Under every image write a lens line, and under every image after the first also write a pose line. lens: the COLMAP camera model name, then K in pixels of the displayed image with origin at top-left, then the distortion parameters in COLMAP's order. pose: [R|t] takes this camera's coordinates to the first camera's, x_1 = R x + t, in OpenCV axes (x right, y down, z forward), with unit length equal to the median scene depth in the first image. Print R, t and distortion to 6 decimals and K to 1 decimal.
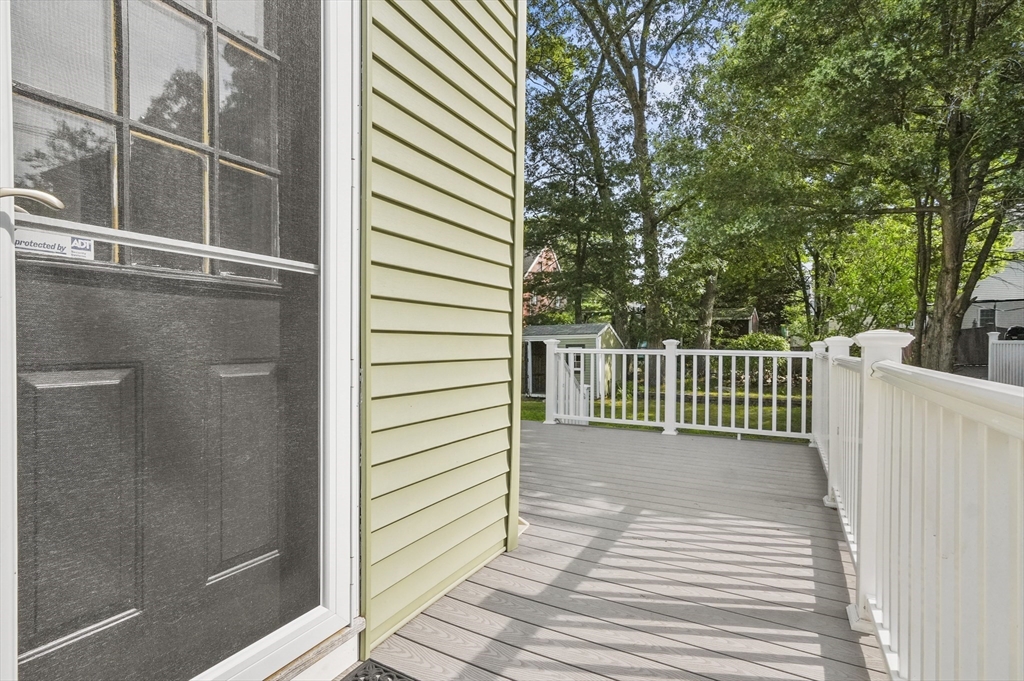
lens RADIAL K [[496.3, 0, 517.5], [0, 496.3, 341.1], [0, 0, 1]] dist [0.015279, 0.009736]
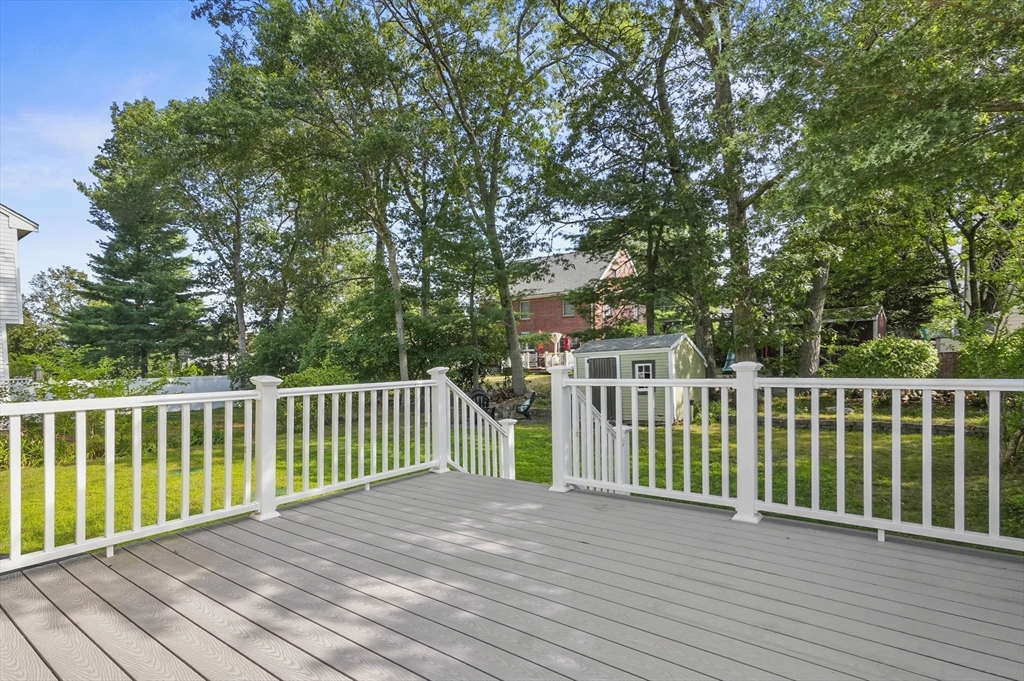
lens RADIAL K [[496.3, 0, 504.5], [0, 496.3, 379.7], [0, 0, 1]] dist [0.015279, 0.009736]
pose [[0.981018, -0.026696, -0.192069, 0.038004], [0.035727, 0.998405, 0.043709, -0.004697], [0.190596, -0.049742, 0.980408, 0.098749]]
